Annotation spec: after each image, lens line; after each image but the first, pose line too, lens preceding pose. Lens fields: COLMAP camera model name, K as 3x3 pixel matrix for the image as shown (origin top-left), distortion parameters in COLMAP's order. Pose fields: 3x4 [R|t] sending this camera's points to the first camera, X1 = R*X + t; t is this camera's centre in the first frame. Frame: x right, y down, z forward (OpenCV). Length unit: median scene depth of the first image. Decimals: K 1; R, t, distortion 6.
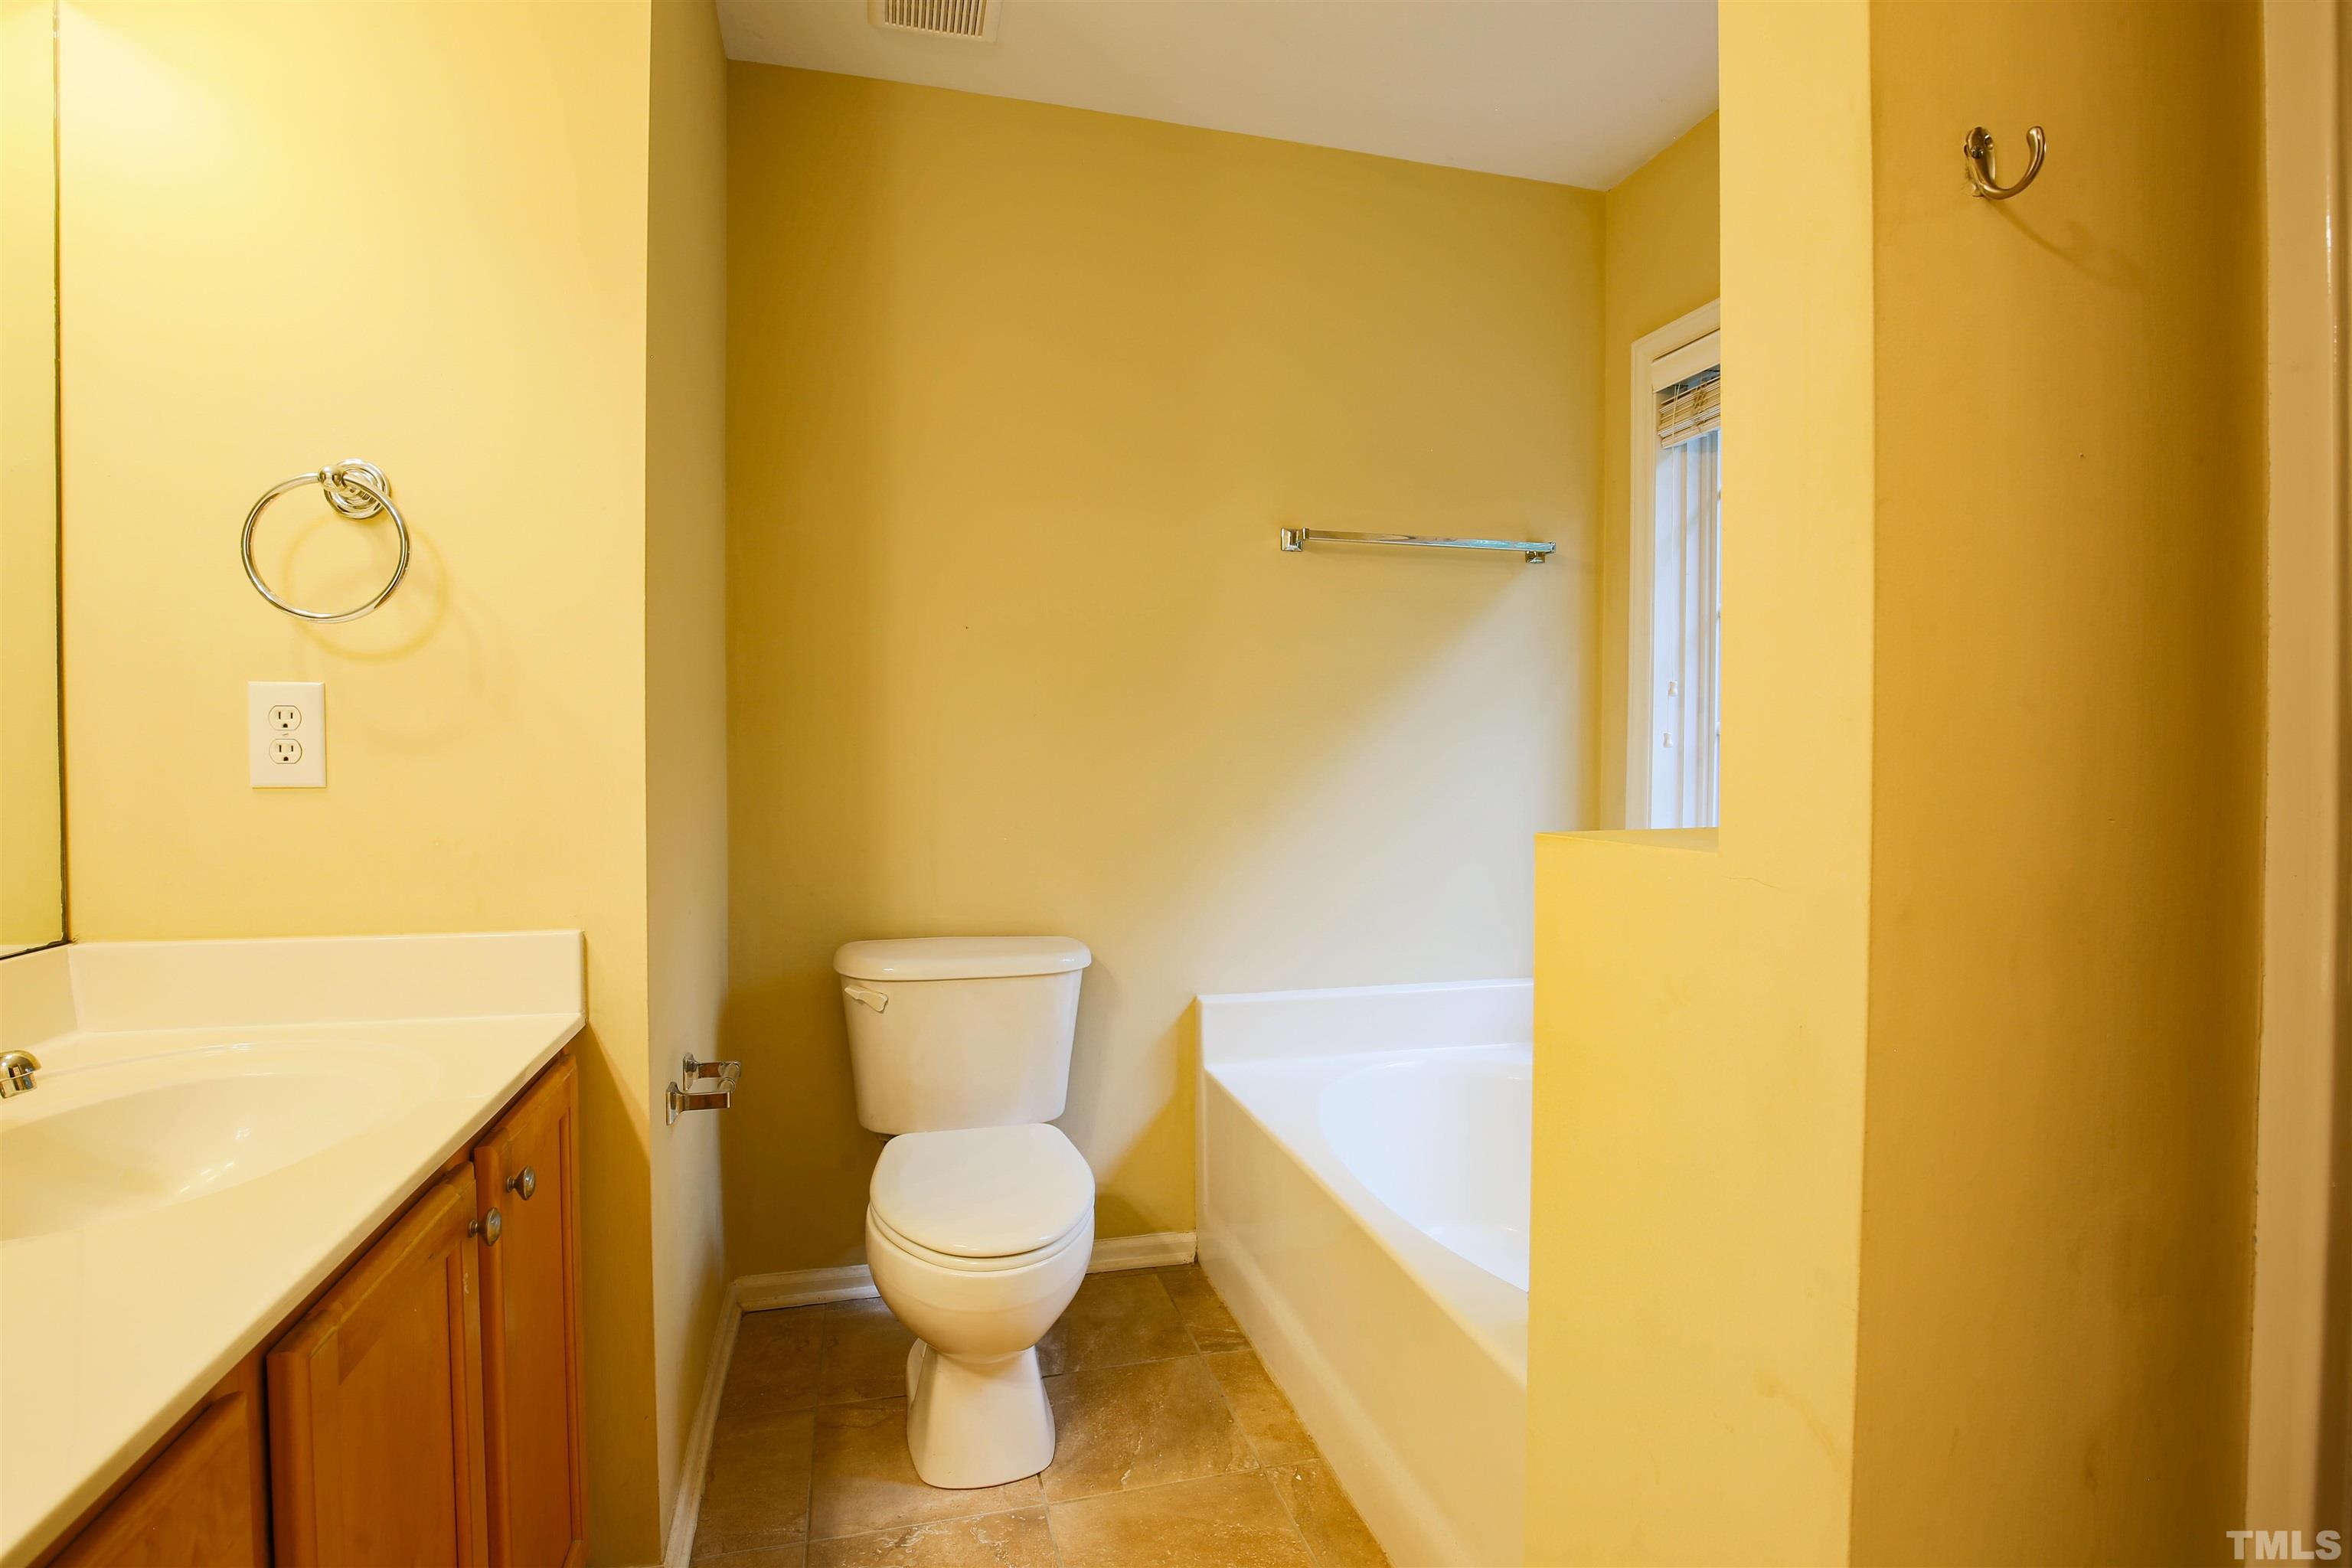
lens RADIAL K [[1144.8, 0, 1176.0], [0, 1144.8, 784.0], [0, 0, 1]] dist [-0.039979, 0.008189]
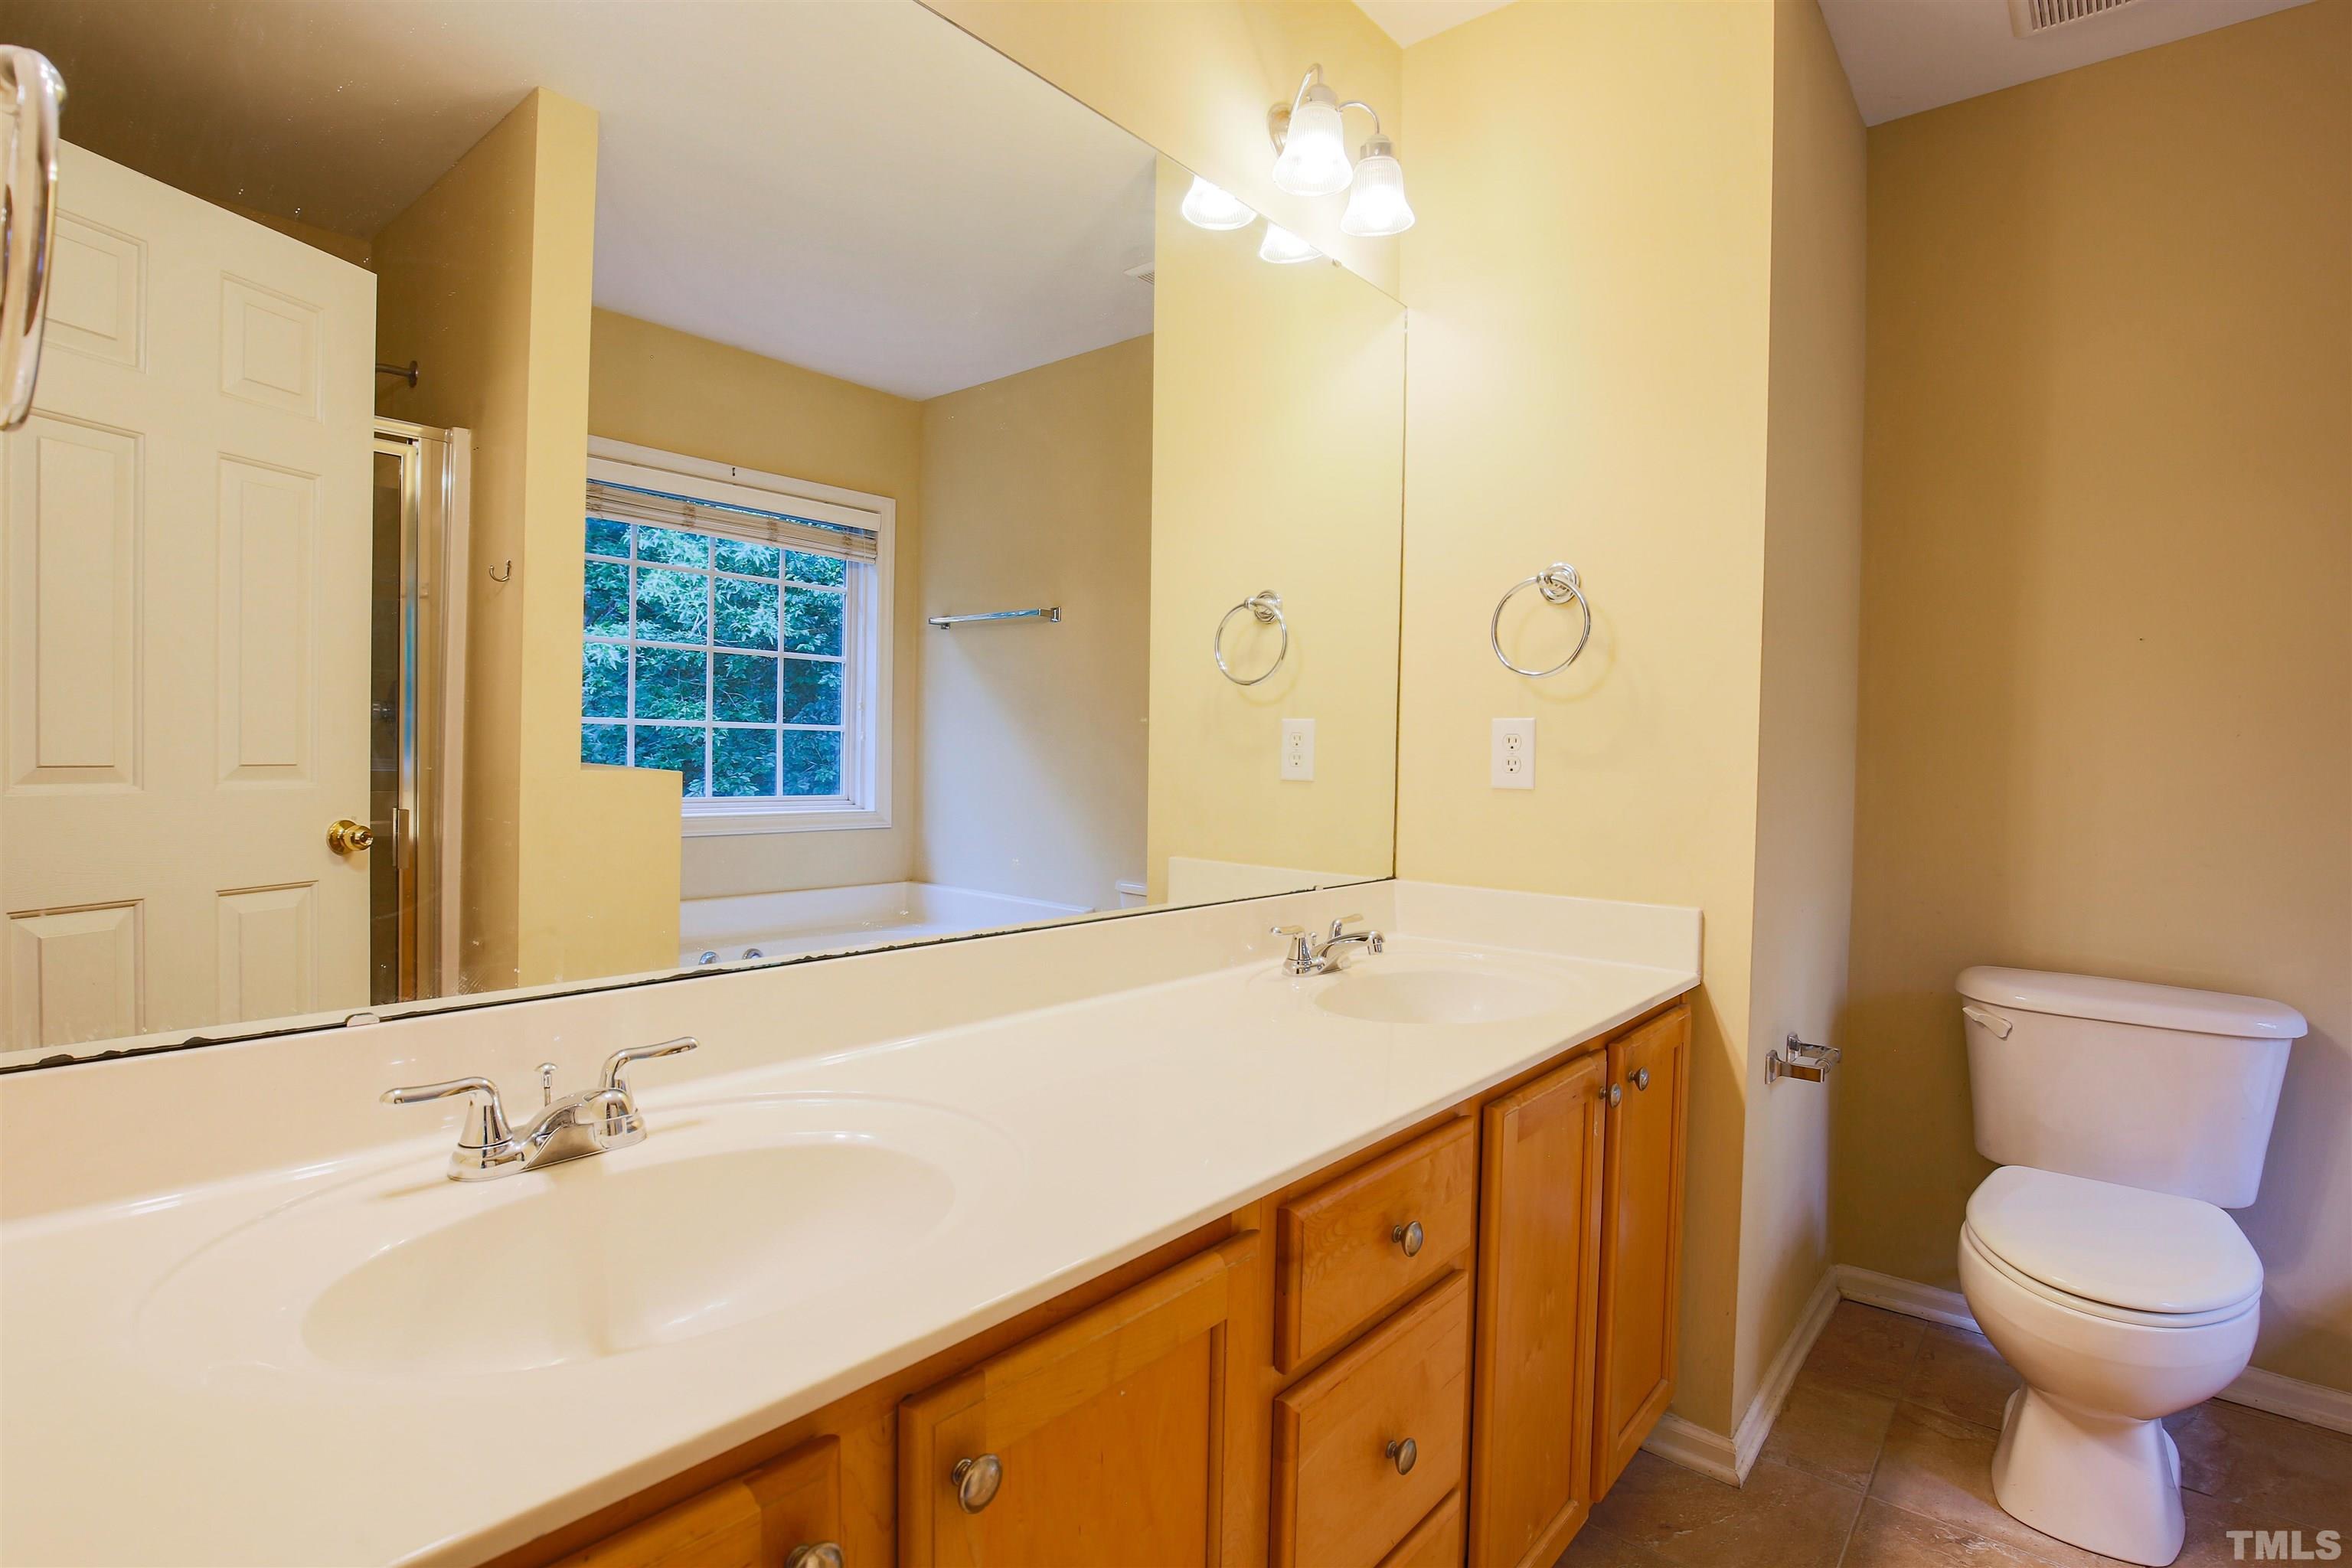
lens RADIAL K [[1144.8, 0, 1176.0], [0, 1144.8, 784.0], [0, 0, 1]] dist [-0.039979, 0.008189]
pose [[0.574210, 0.025750, -0.818303, 0.149746], [-0.039376, 0.999217, 0.003813, 0.006737], [0.817760, 0.030032, 0.574775, -0.185867]]
